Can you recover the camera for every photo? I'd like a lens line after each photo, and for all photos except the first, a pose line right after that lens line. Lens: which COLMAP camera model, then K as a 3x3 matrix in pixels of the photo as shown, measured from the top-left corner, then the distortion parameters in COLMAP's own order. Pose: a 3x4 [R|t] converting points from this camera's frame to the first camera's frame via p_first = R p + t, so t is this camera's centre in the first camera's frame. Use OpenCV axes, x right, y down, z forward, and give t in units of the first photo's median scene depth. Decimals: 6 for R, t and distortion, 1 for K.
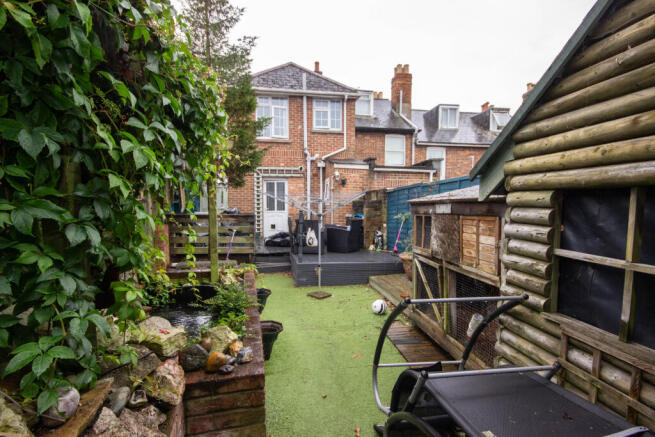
lens RADIAL K [[300.8, 0, 325.2], [0, 300.8, 221.4], [0, 0, 1]] dist [0.000019, -0.000011]
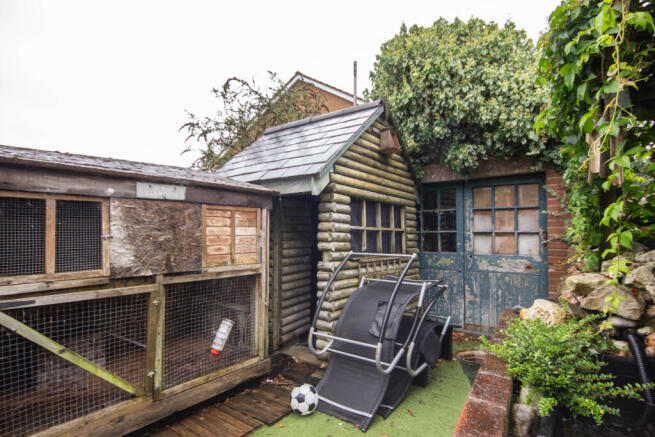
lens RADIAL K [[336.0, 0, 333.6], [0, 336.0, 230.4], [0, 0, 1]] dist [-0.016094, -0.000102]
pose [[-0.702912, -0.005113, 0.711259, -0.430604], [0.021639, 0.999358, 0.028569, 0.032394], [-0.710948, 0.035472, -0.702349, 1.526220]]
